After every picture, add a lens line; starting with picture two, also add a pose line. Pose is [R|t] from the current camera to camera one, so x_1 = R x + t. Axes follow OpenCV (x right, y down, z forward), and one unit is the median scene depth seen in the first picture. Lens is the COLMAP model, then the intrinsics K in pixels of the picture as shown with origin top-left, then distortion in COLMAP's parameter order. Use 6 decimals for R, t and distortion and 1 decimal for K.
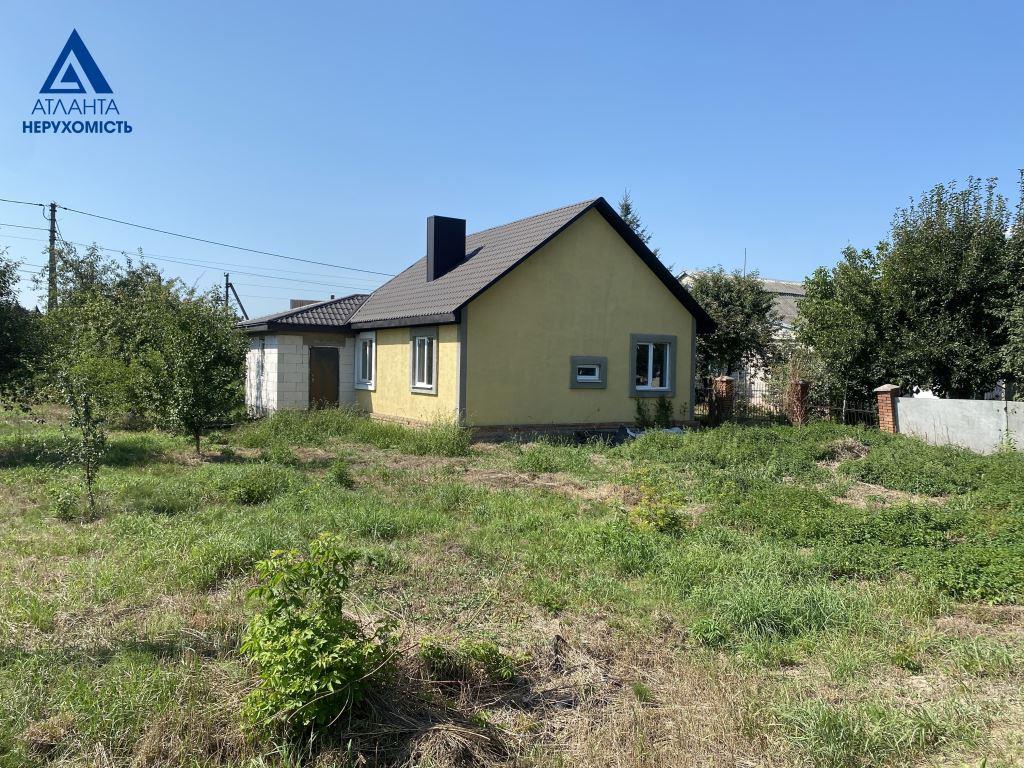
lens RADIAL K [[775.2, 0, 512.7], [0, 775.2, 397.1], [0, 0, 1]] dist [0.108586, 0.000859]
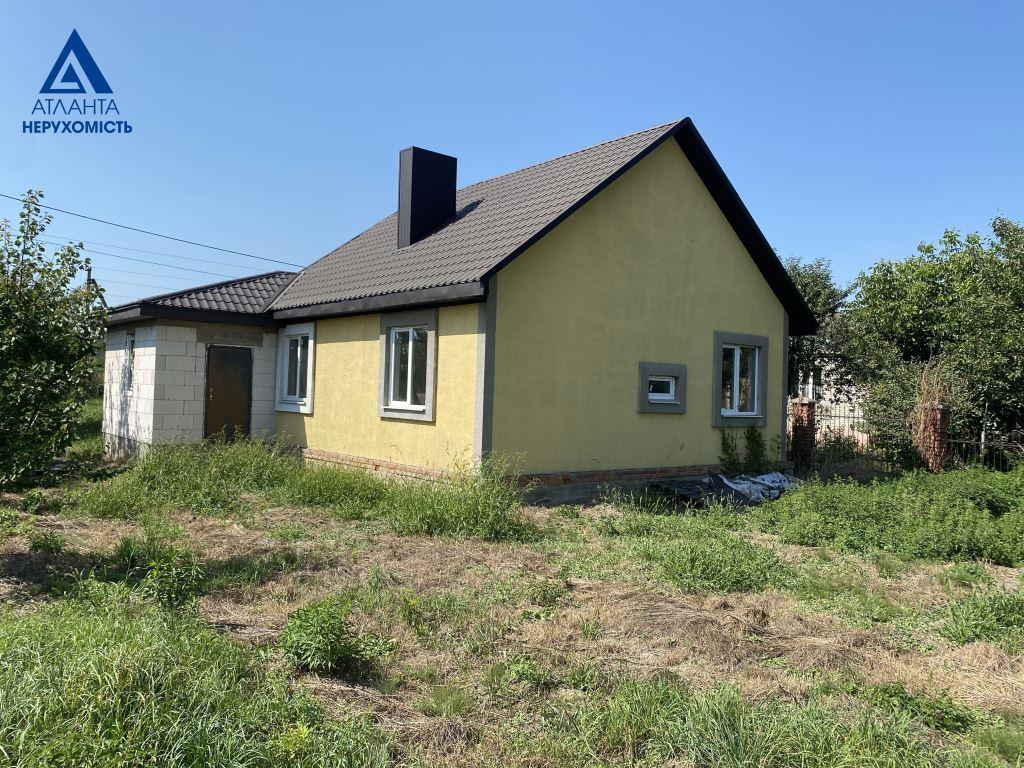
lens RADIAL K [[782.8, 0, 508.1], [0, 782.8, 383.0], [0, 0, 1]] dist [0.011366, 0.000686]
pose [[0.990446, 0.011784, 0.137398, -0.109017], [-0.005424, 0.998900, -0.046572, -0.004832], [-0.137796, 0.045382, 0.989420, 0.347181]]
